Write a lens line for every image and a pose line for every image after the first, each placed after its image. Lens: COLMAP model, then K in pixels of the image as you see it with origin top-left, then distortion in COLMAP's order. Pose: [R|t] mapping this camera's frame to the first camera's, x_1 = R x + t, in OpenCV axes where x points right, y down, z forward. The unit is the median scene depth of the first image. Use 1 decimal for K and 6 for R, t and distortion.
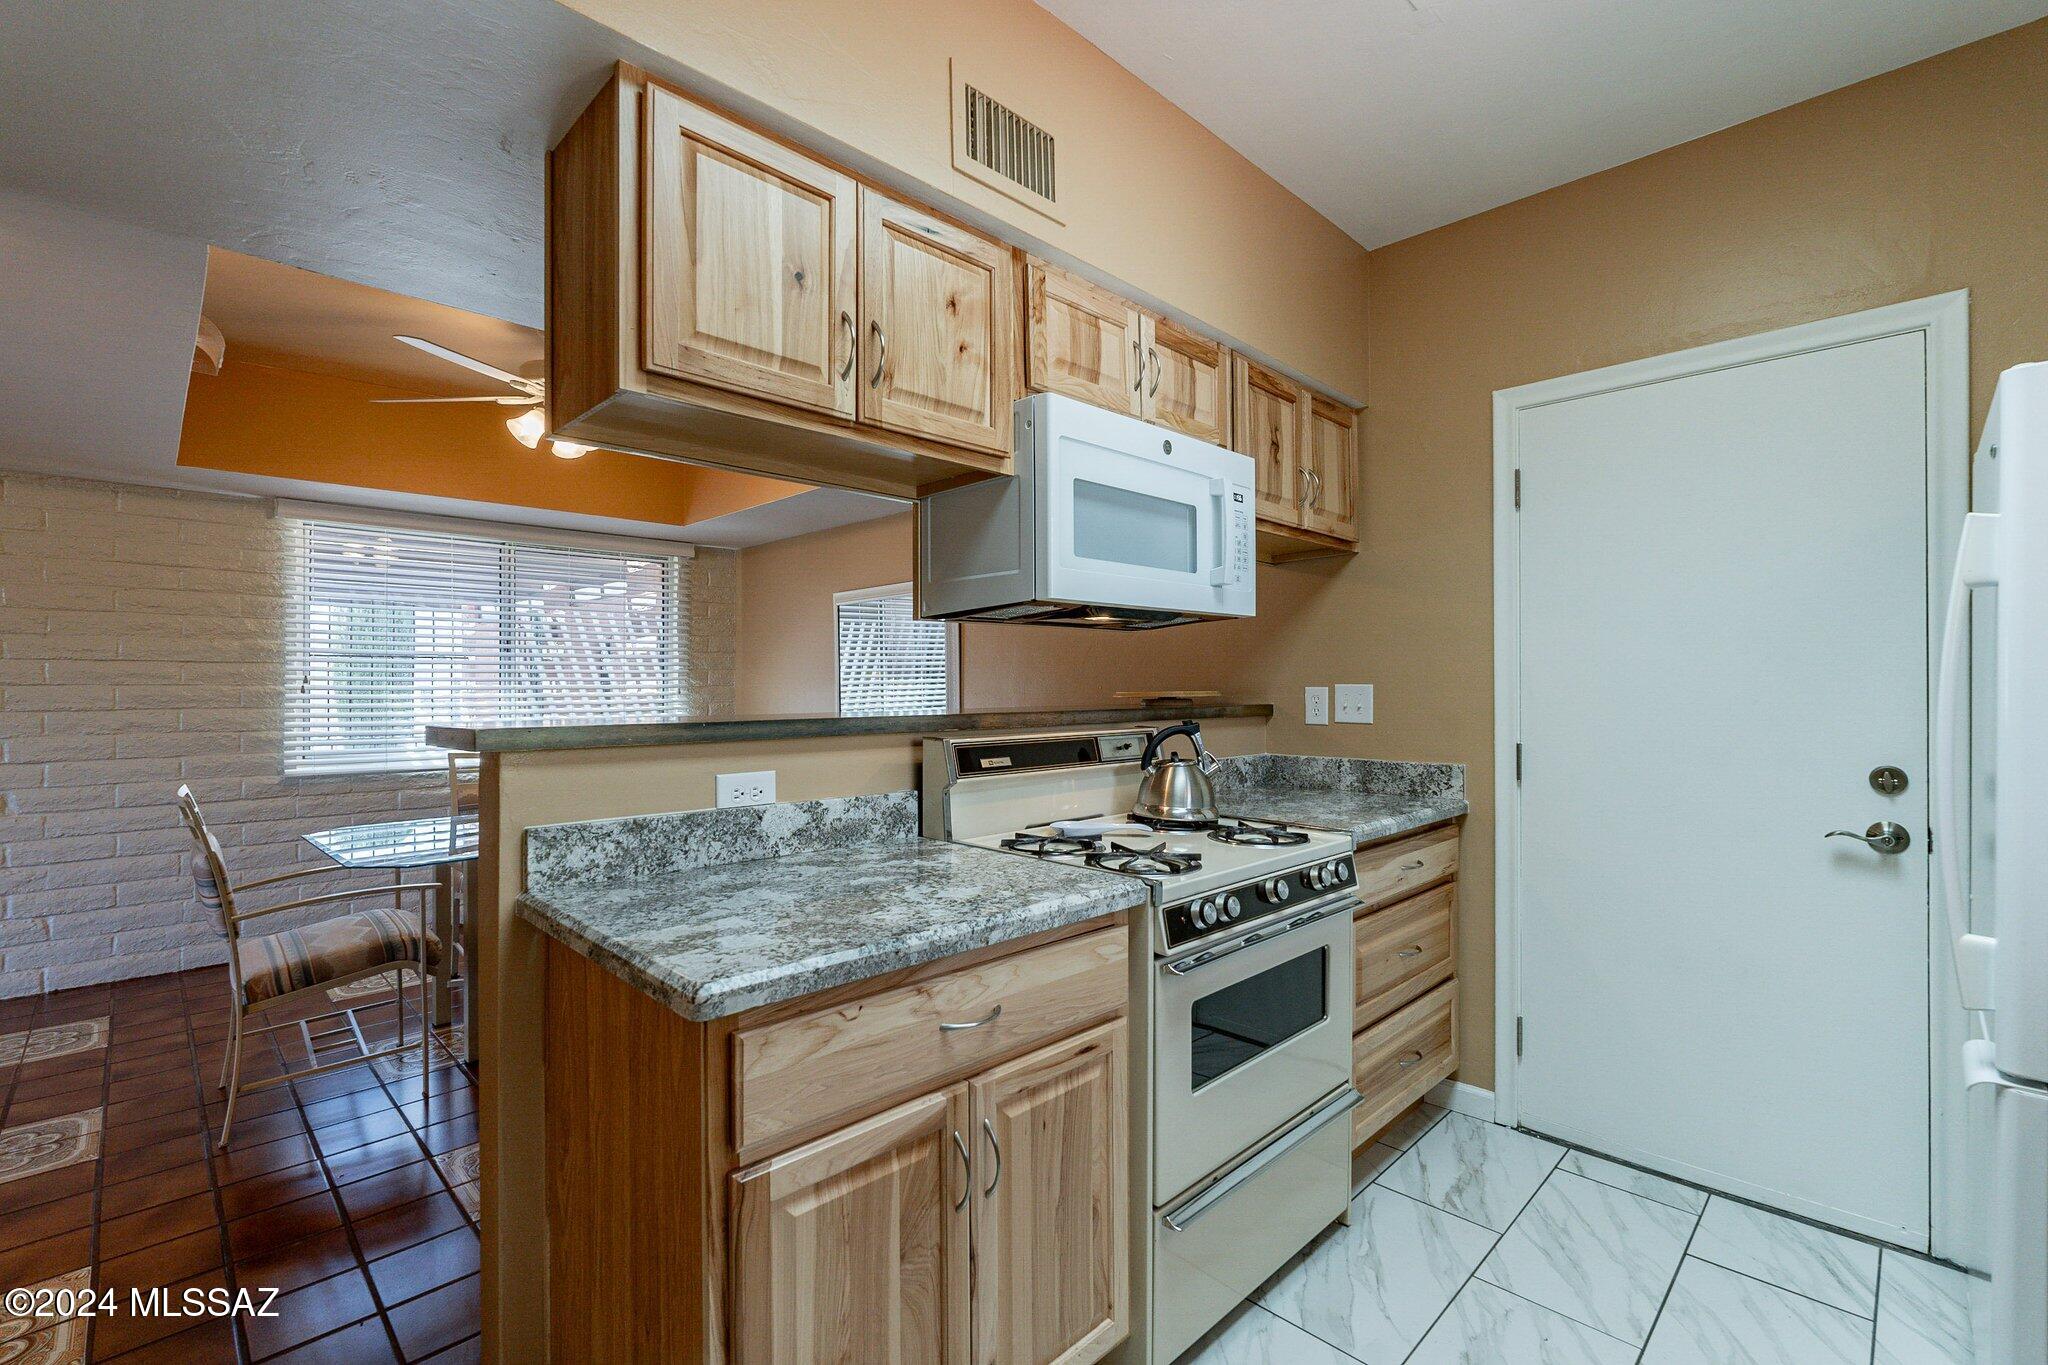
lens RADIAL K [[899.8, 0, 1026.3], [0, 899.8, 682.3], [0, 0, 1]] dist [-0.002544, -0.000192]
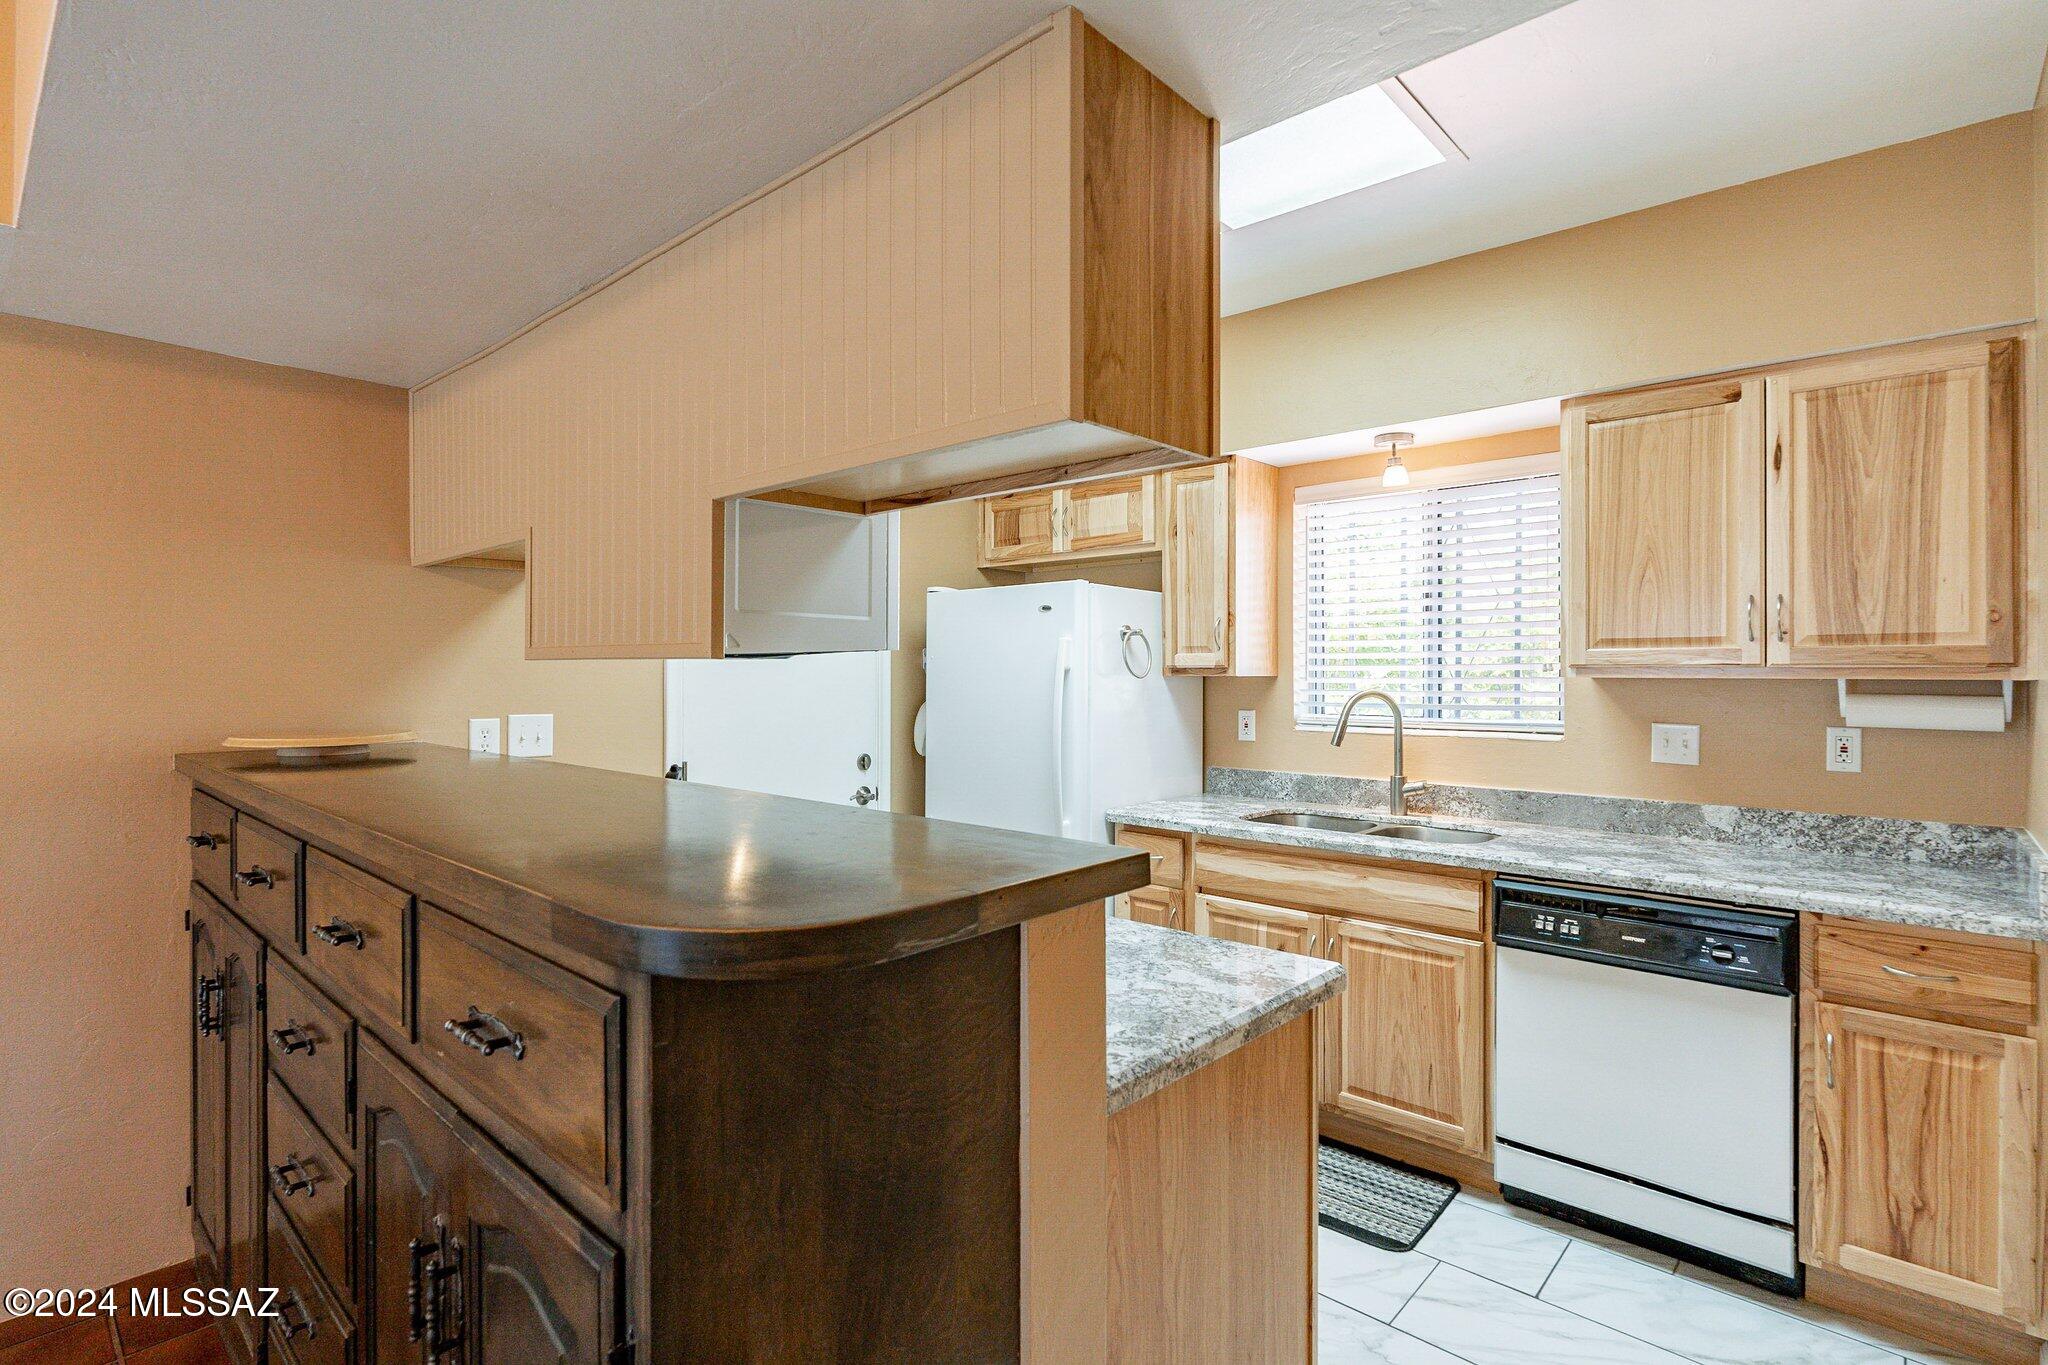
lens RADIAL K [[985.2, 0, 1021.1], [0, 985.2, 671.5], [0, 0, 1]] dist [-0.001252, -0.000132]
pose [[-0.046507, 0.005773, 0.998901, -0.948667], [-0.005875, 0.999964, -0.006053, -0.055025], [-0.998901, -0.006150, -0.046471, 0.793776]]
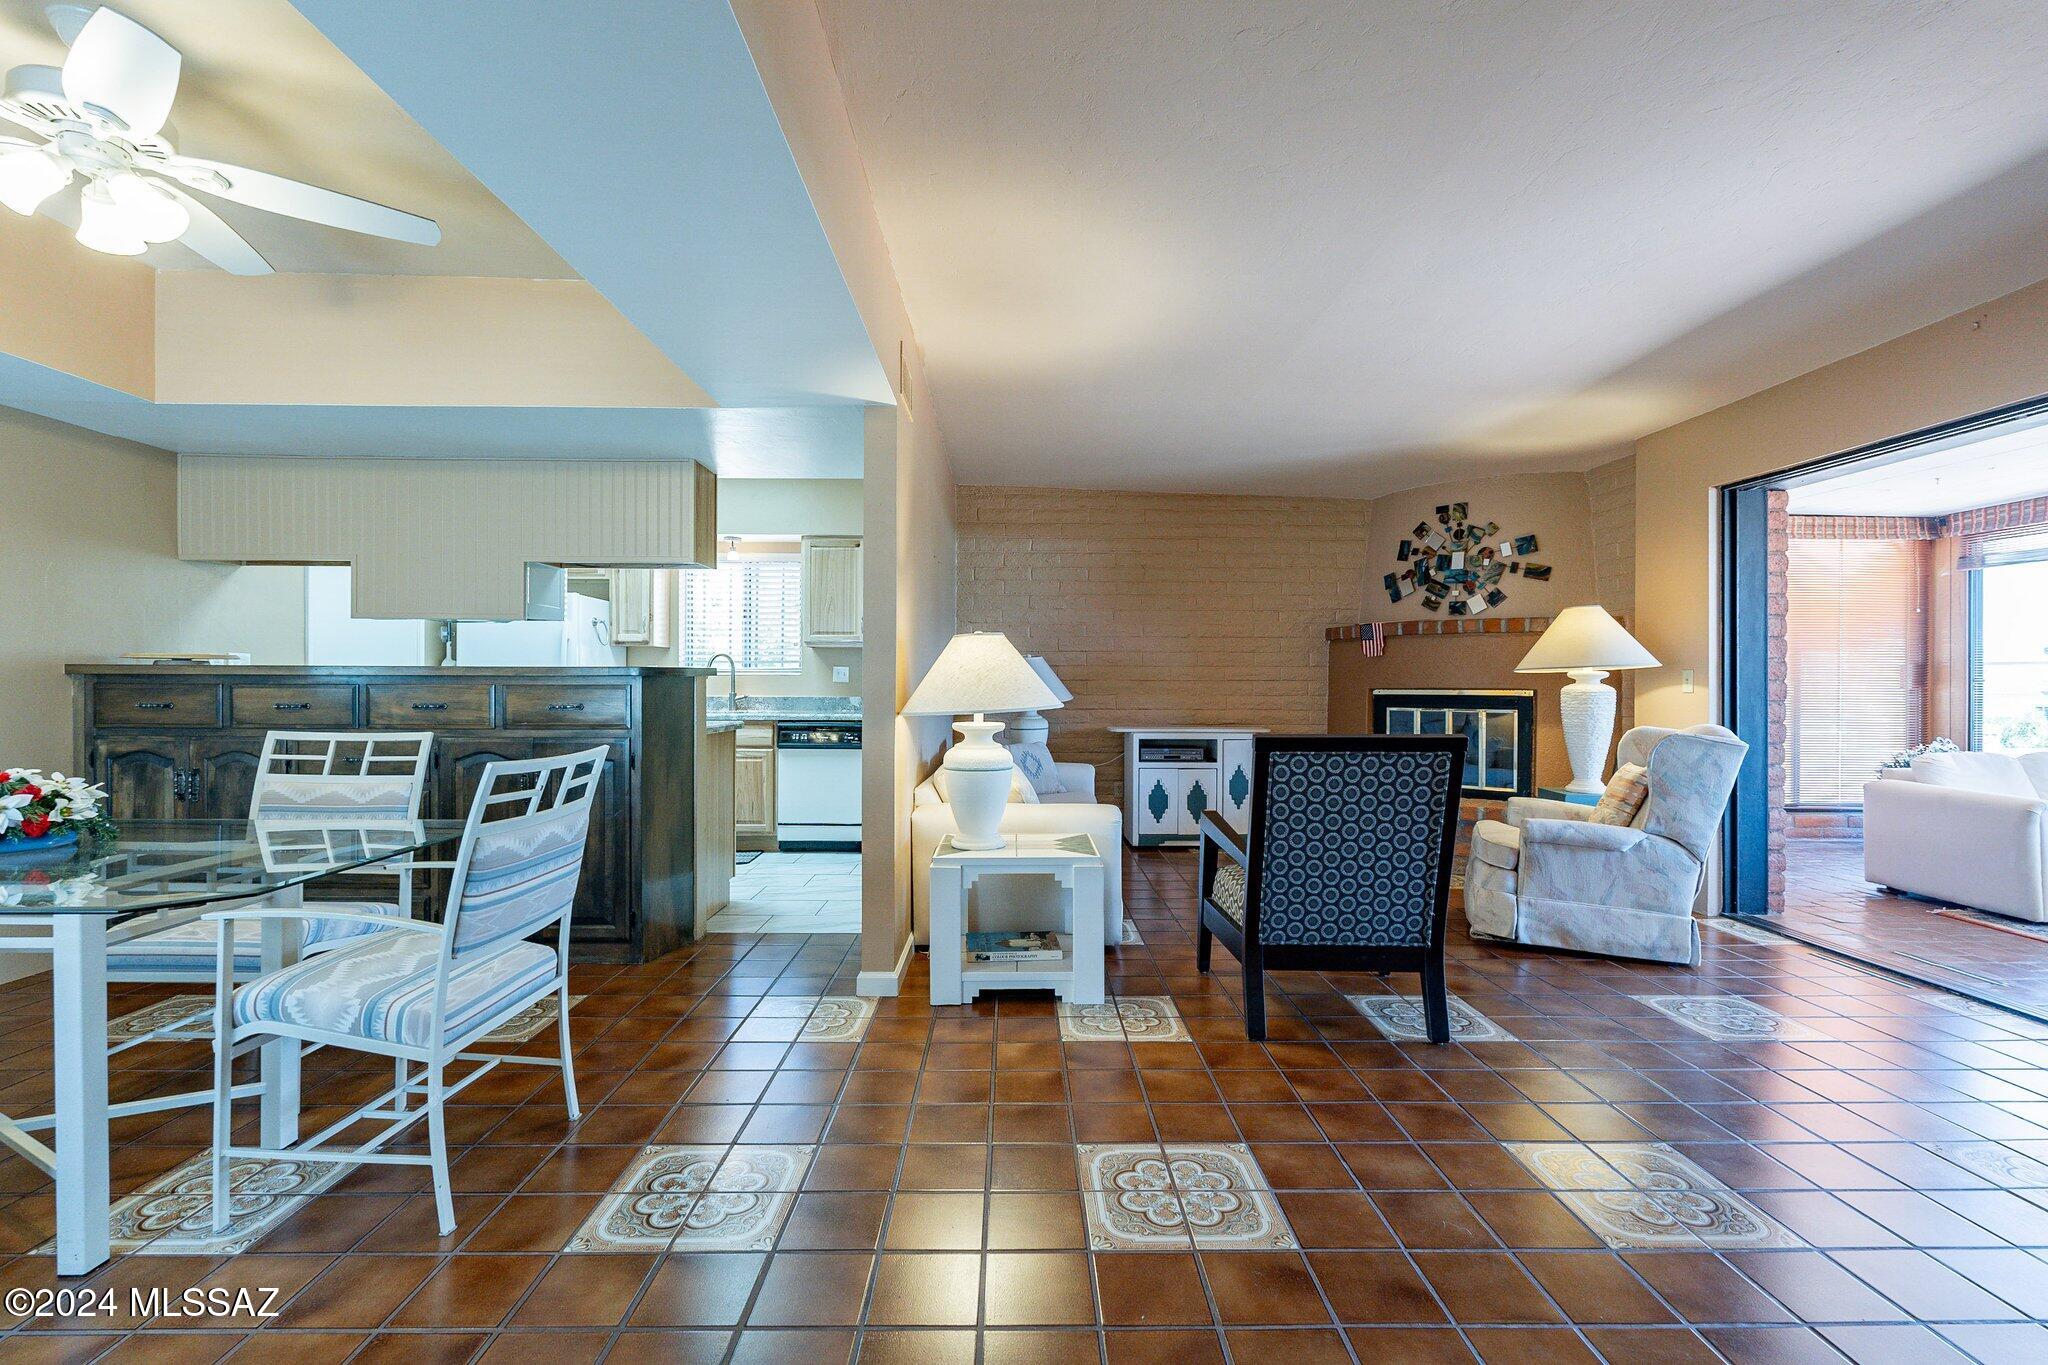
lens RADIAL K [[895.2, 0, 1023.0], [0, 895.2, 684.0], [0, 0, 1]] dist [-0.002782, -0.000050]
pose [[-0.715772, -0.001038, 0.698333, -2.337021], [-0.004585, 0.999984, -0.003213, 0.076914], [-0.698319, -0.005501, -0.715766, 1.665035]]
